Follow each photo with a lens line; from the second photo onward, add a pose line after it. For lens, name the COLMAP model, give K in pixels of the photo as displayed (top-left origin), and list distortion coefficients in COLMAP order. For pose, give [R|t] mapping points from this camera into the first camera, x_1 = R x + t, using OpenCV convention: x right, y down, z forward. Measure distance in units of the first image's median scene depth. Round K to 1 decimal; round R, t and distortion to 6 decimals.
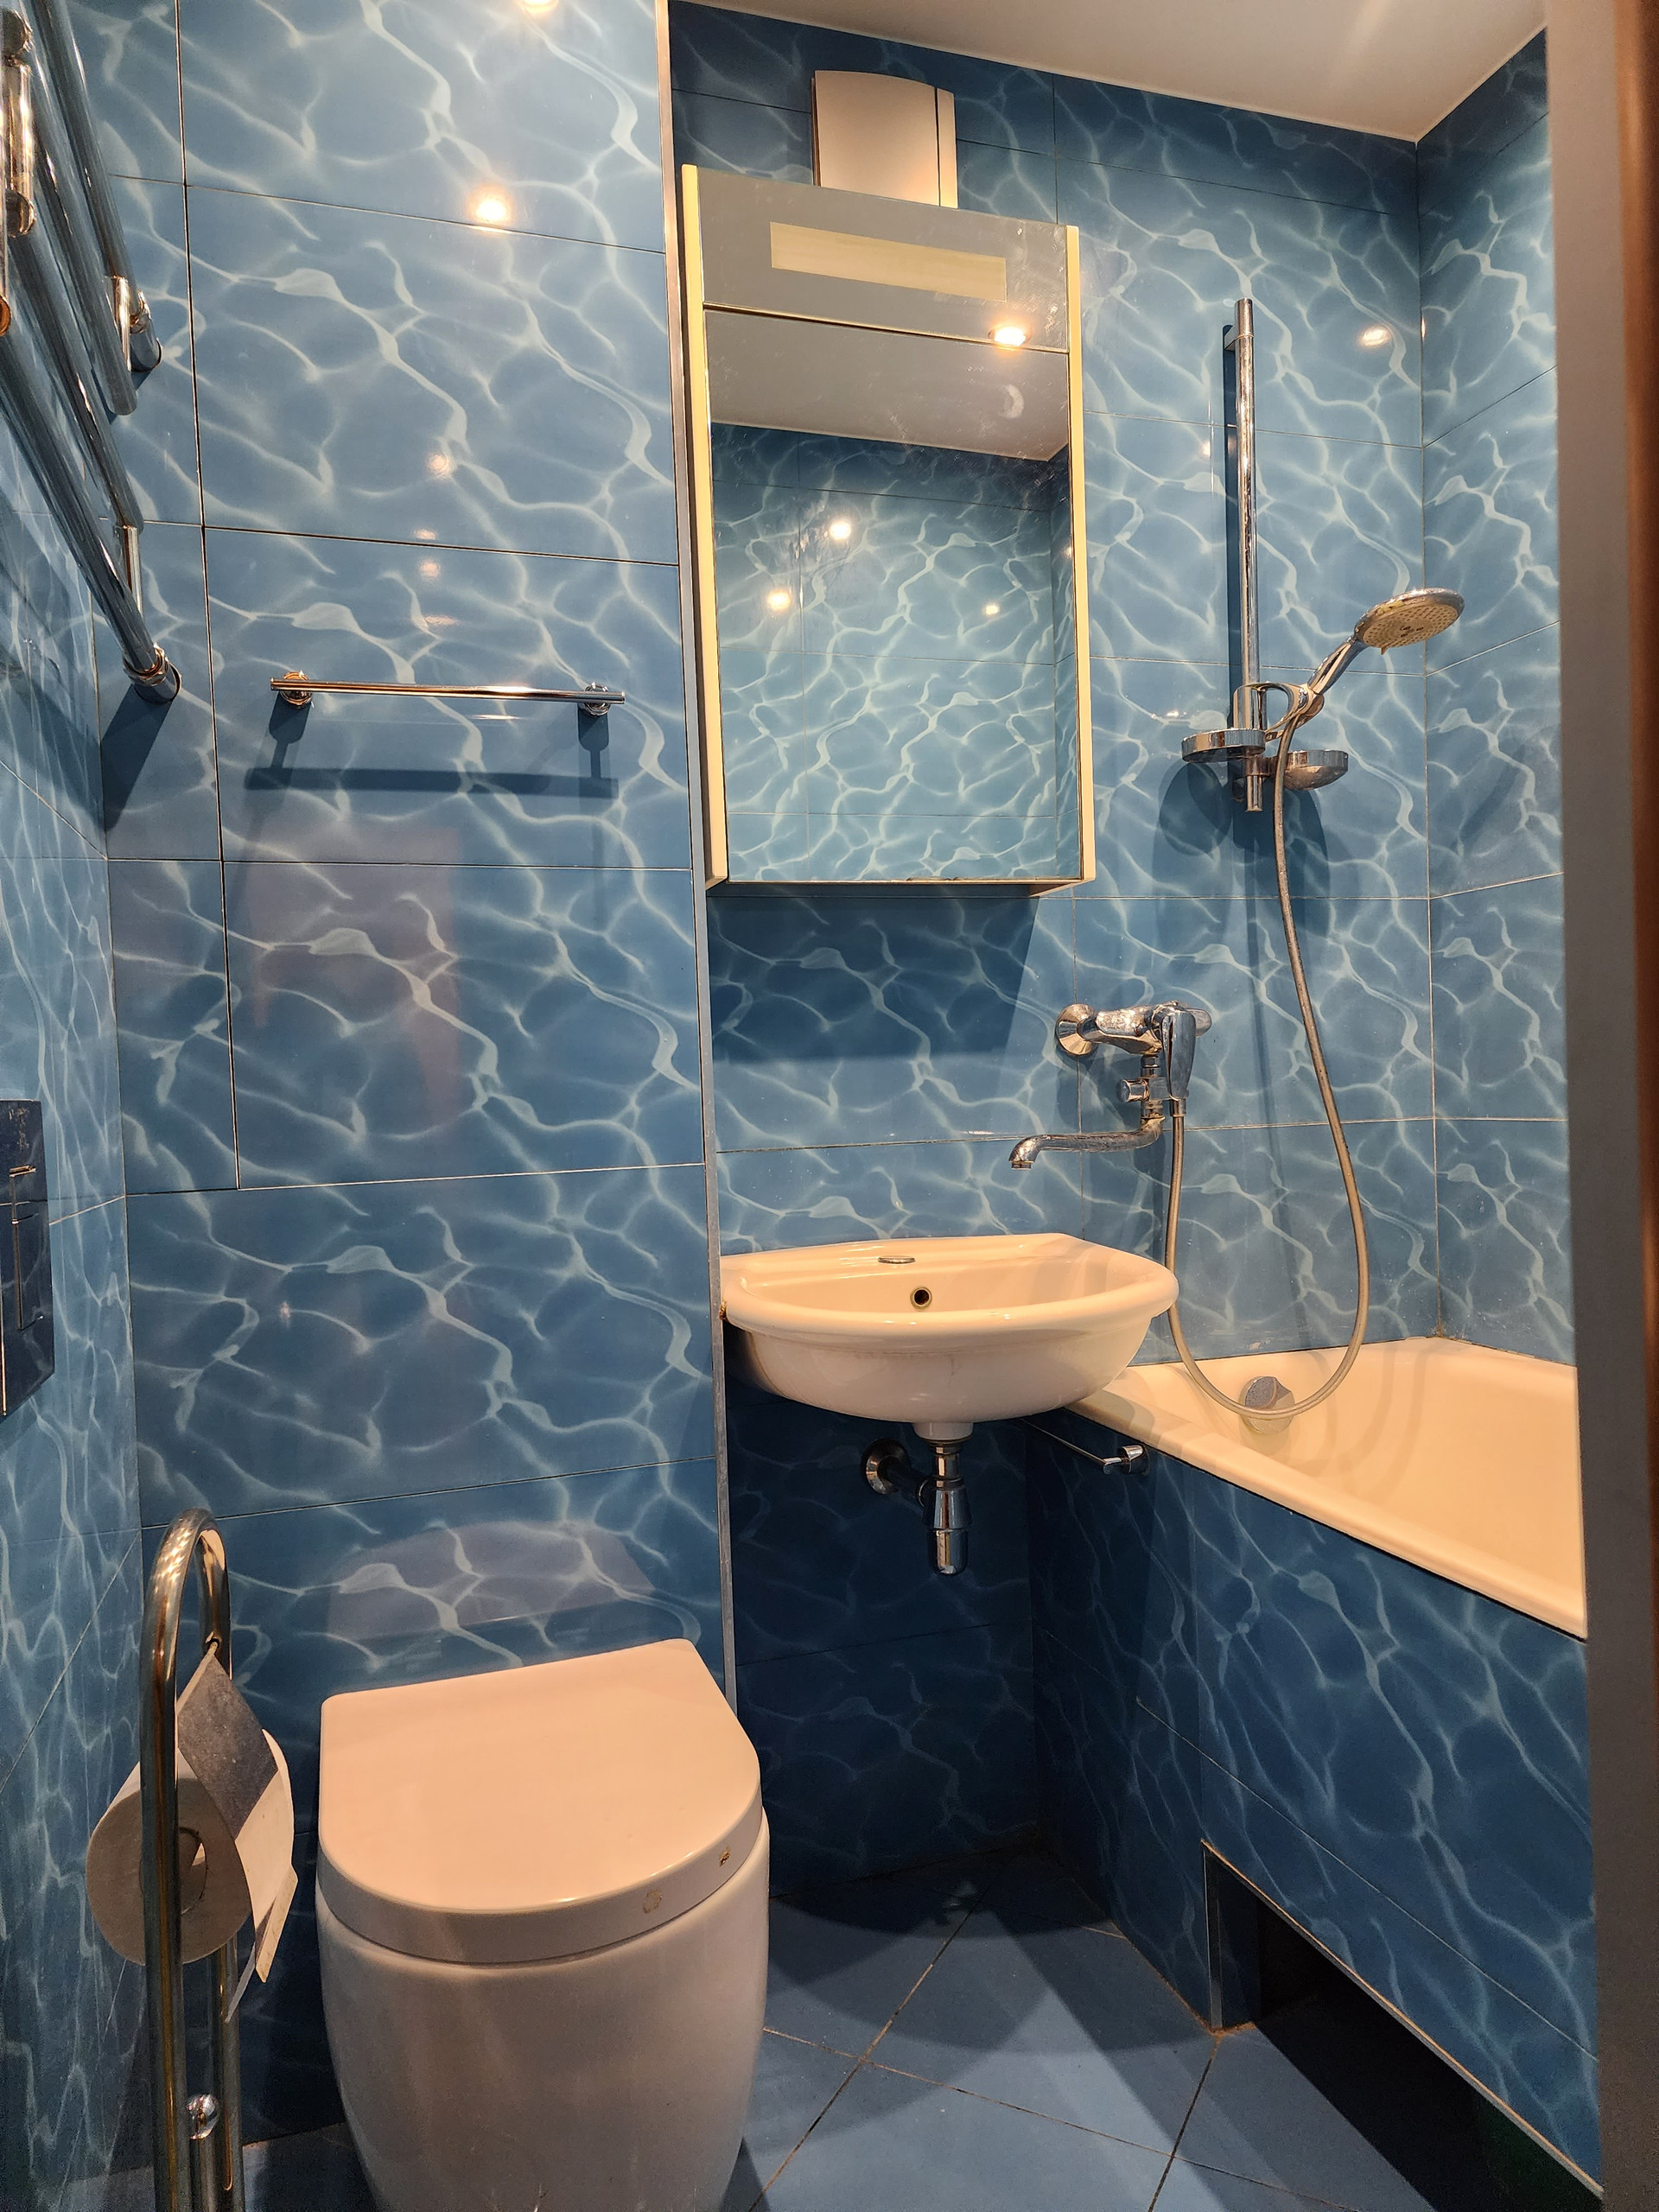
lens RADIAL K [[1446.9, 0, 806.6], [0, 1446.9, 1112.7], [0, 0, 1]] dist [0.059111, -0.056780]
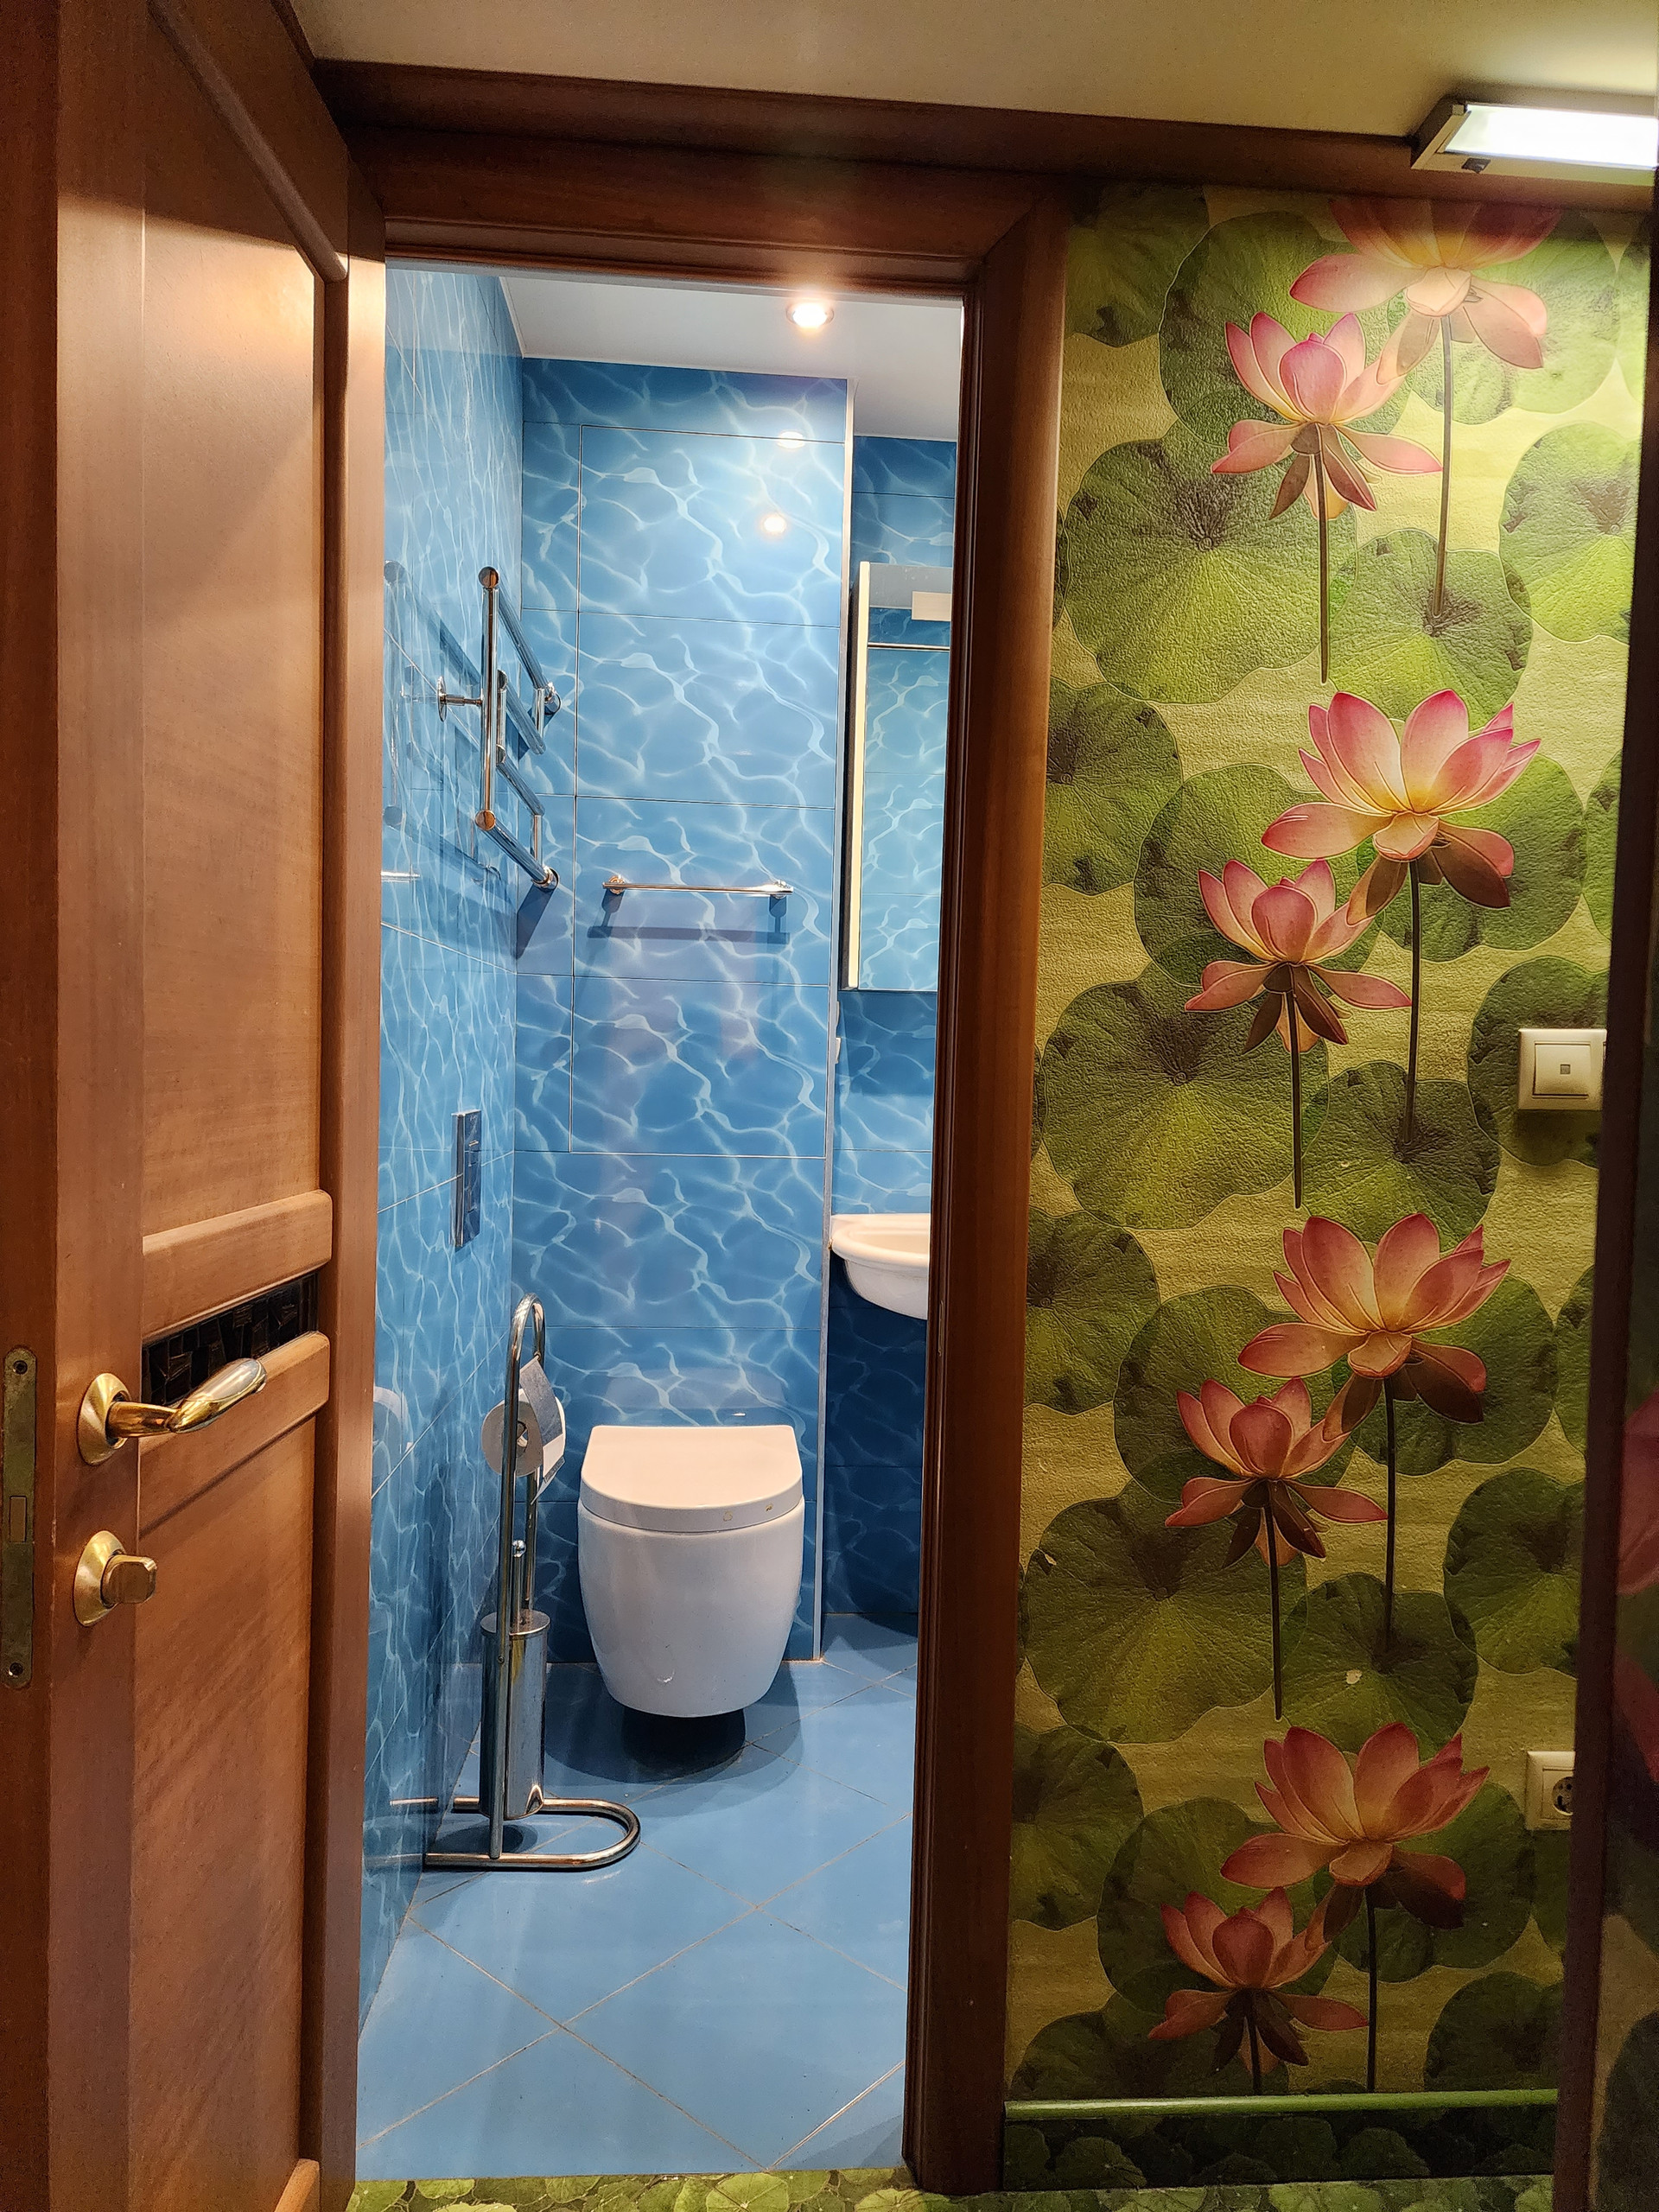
lens RADIAL K [[1505.1, 0, 833.4], [0, 1505.1, 1100.5], [0, 0, 1]] dist [0.078734, -0.075265]
pose [[0.971053, 0.073998, -0.227113, 0.357352], [-0.069441, 0.997193, 0.027999, -0.087414], [0.228547, -0.011418, 0.973466, -0.770970]]
